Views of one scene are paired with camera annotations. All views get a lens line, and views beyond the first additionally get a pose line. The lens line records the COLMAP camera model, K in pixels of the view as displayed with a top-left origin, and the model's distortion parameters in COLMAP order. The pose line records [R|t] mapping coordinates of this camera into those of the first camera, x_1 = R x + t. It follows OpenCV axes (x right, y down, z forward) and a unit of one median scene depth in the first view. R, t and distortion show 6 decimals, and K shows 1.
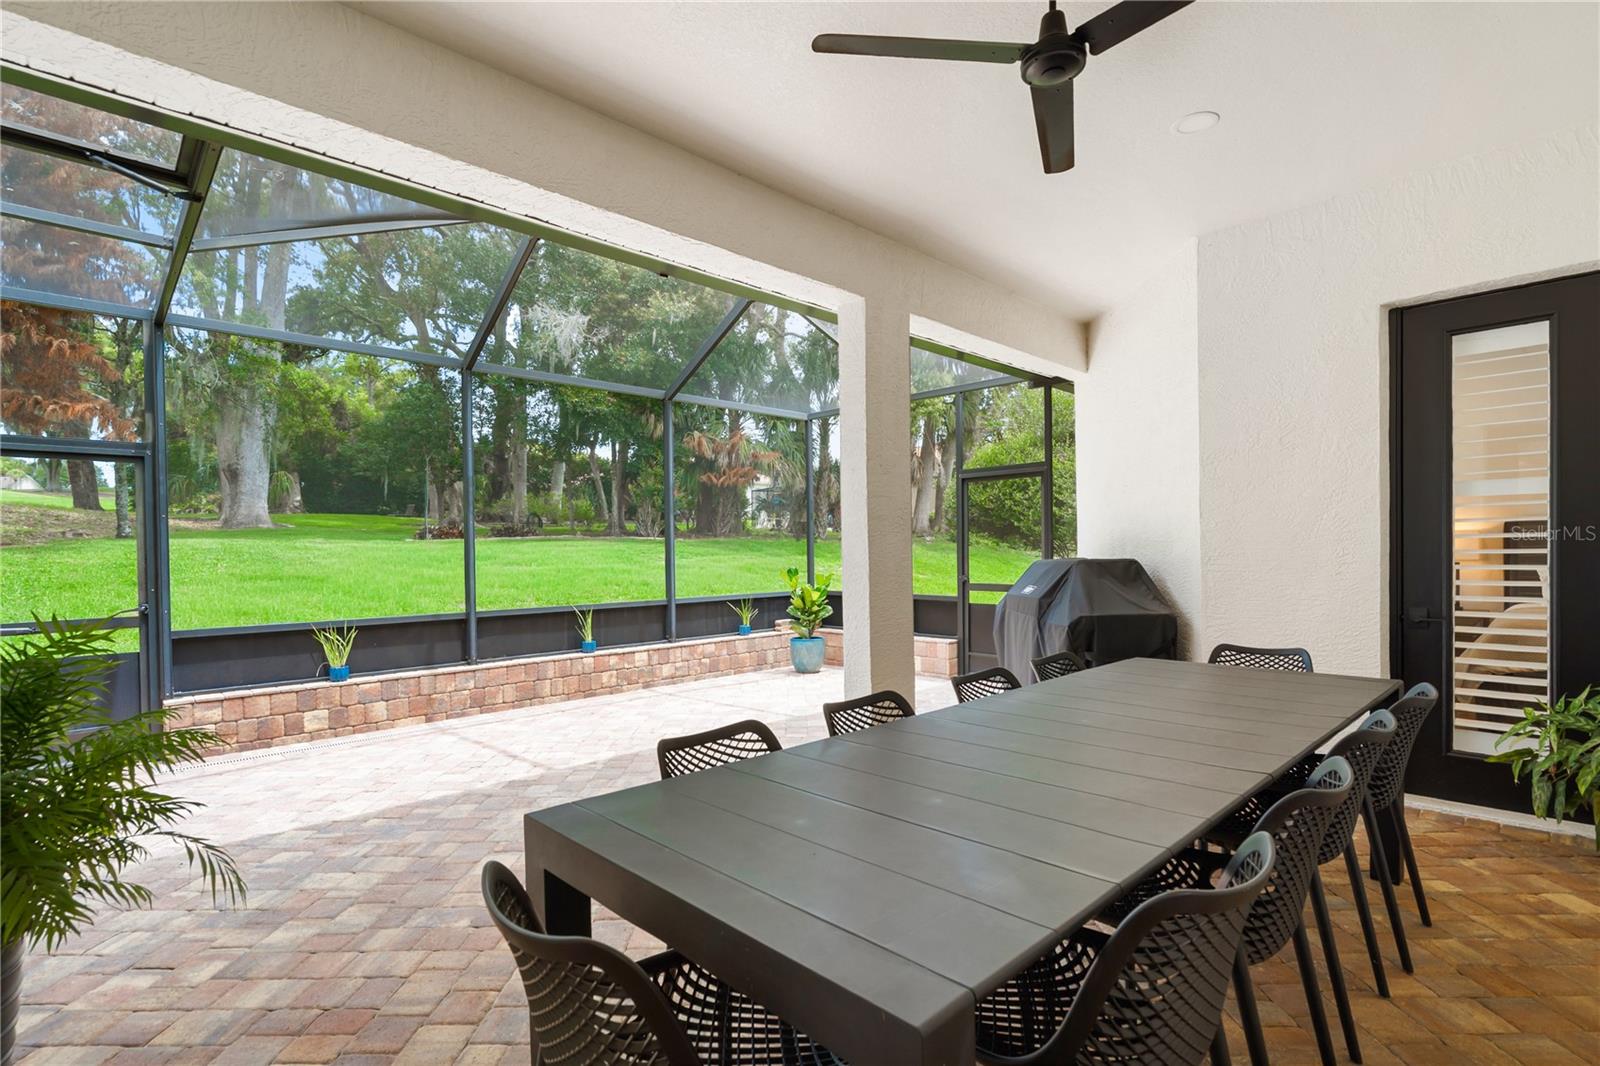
lens RADIAL K [[760.3, 0, 795.2], [0, 760.3, 564.5], [0, 0, 1]] dist [0.000481, -0.000100]
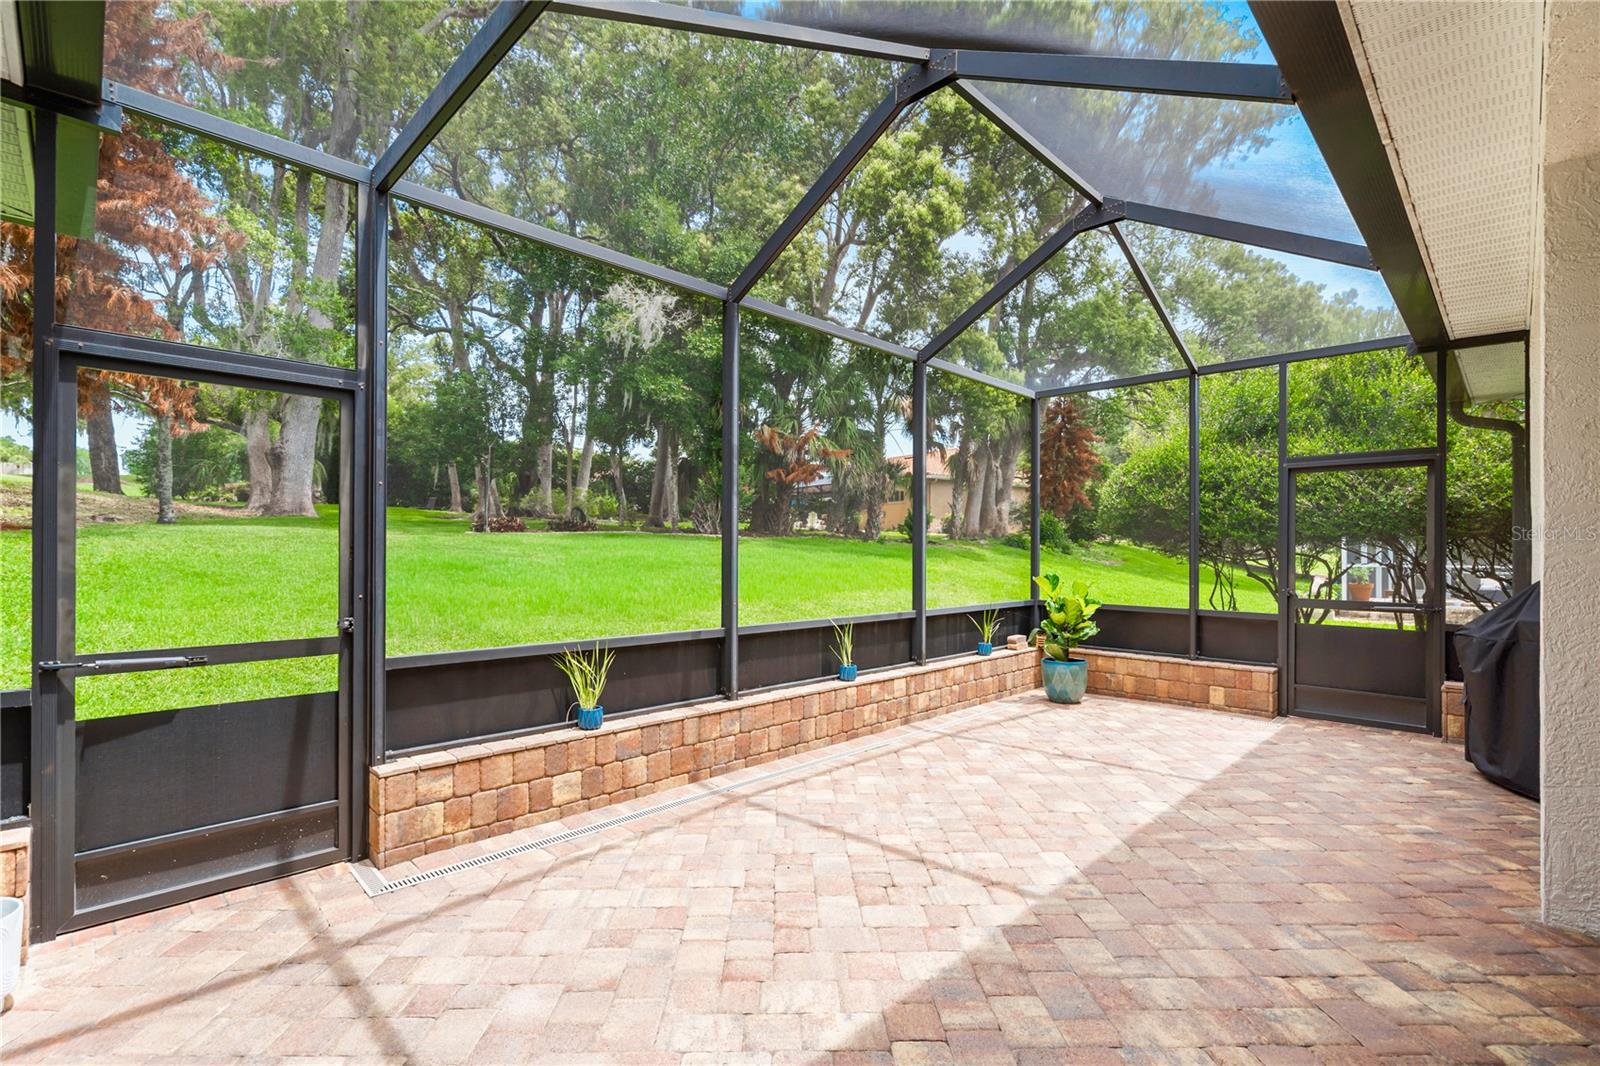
lens RADIAL K [[727.3, 0, 792.3], [0, 727.3, 552.0], [0, 0, 1]] dist [-0.000672, 0.000740]
pose [[0.999516, 0.019508, 0.024219, -0.412153], [-0.019080, 0.999660, -0.017773, 0.000018], [-0.024557, 0.017302, 0.999549, 0.309081]]
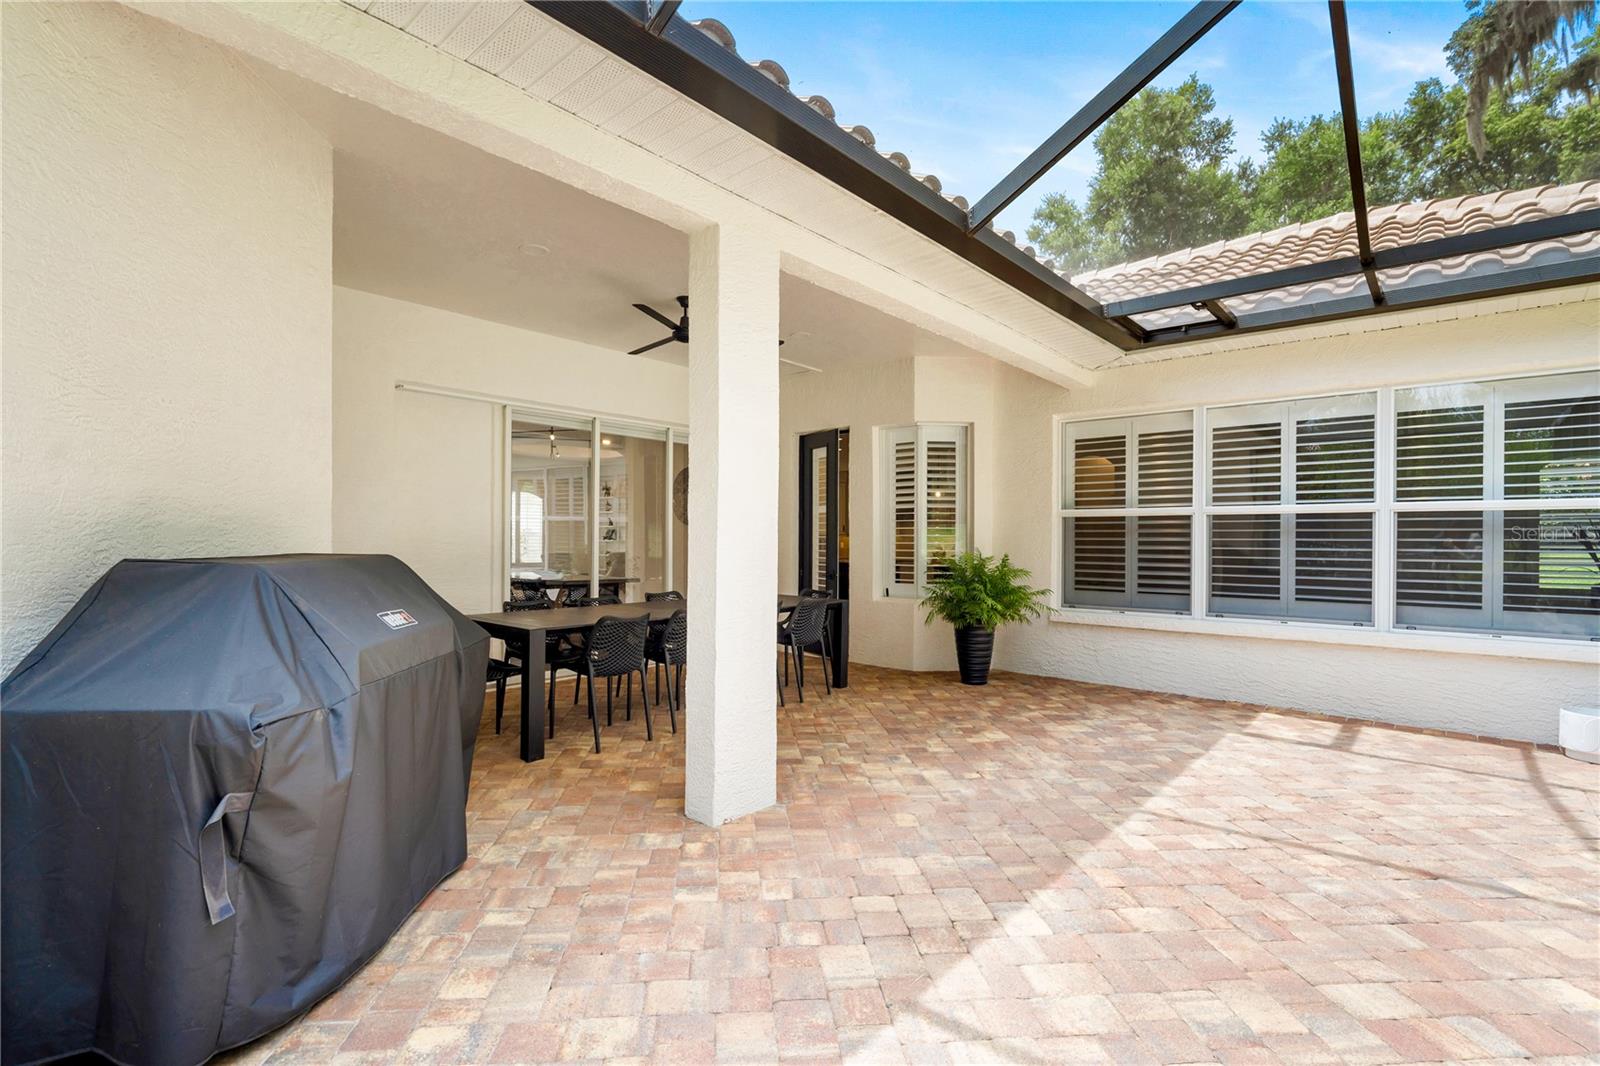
lens RADIAL K [[745.1, 0, 795.8], [0, 745.1, 539.3], [0, 0, 1]] dist [0.001771, 0.000271]
pose [[-0.995334, 0.008050, -0.096150, 0.086504], [0.006655, 0.999868, 0.014821, -0.019837], [0.096257, 0.014112, -0.995257, 1.332082]]
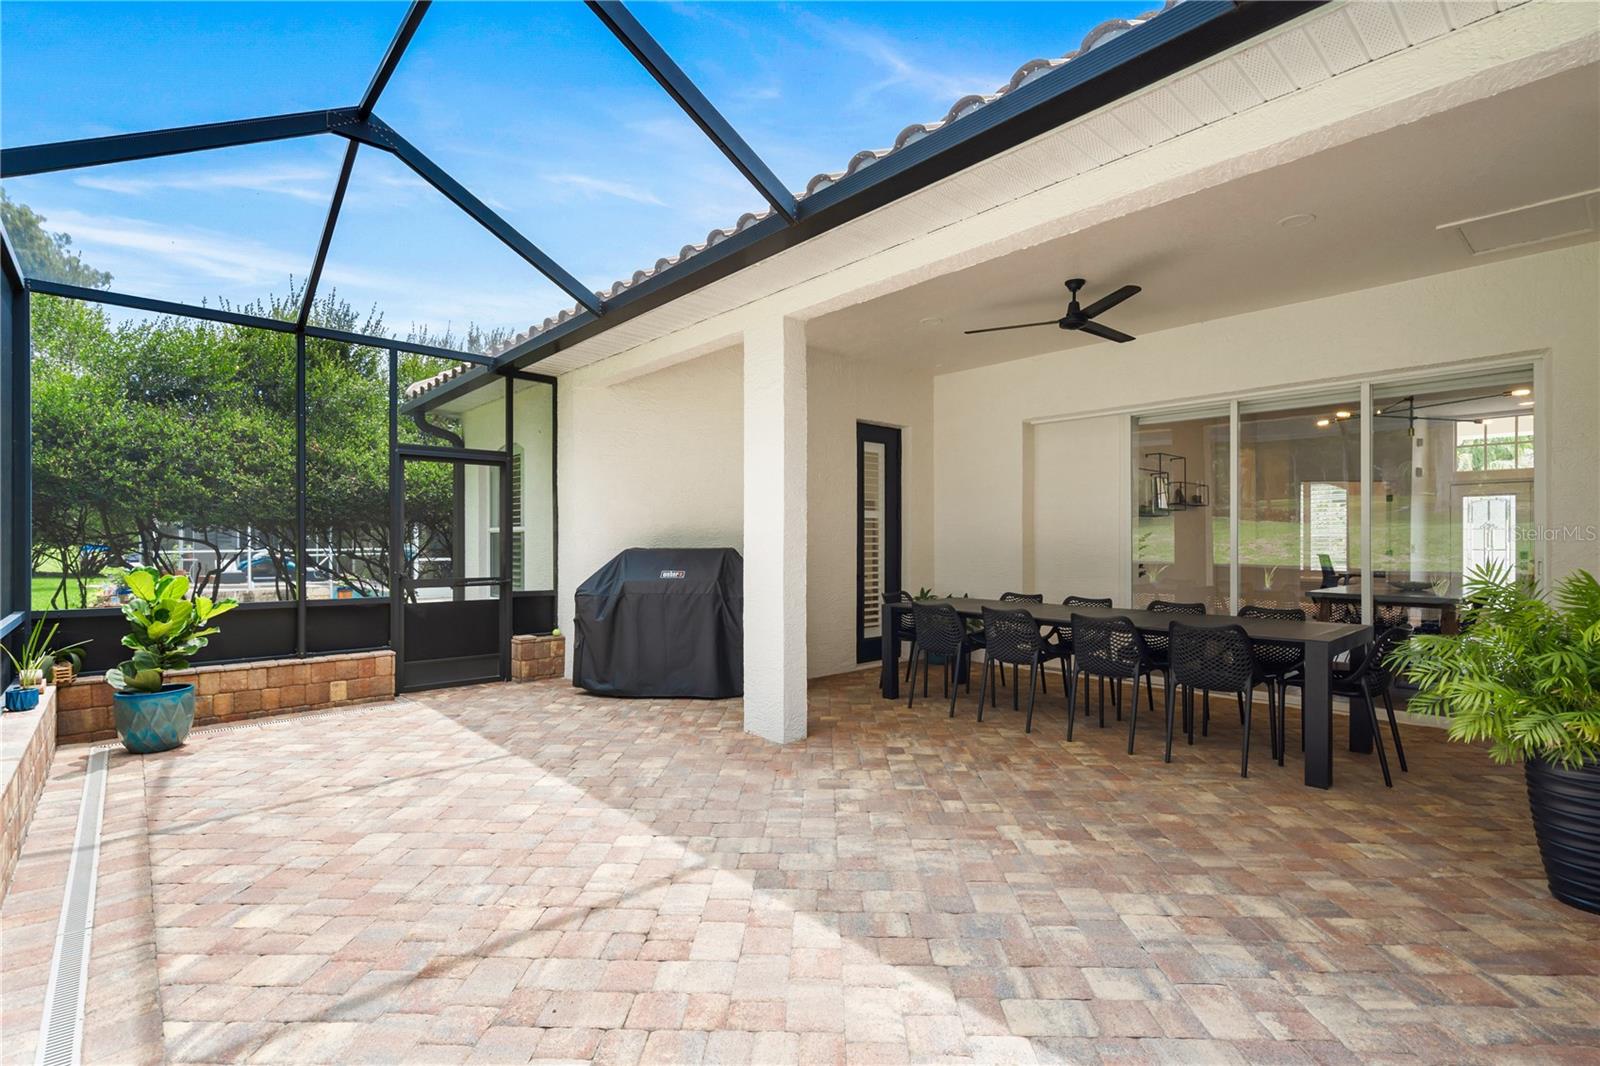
lens RADIAL K [[745.1, 0, 795.8], [0, 745.1, 539.3], [0, 0, 1]] dist [0.001771, 0.000271]
pose [[0.027409, 0.016808, 0.999483, -0.738795], [0.016996, 0.999706, -0.017278, 0.002408], [-0.999480, 0.017461, 0.027115, 0.693941]]
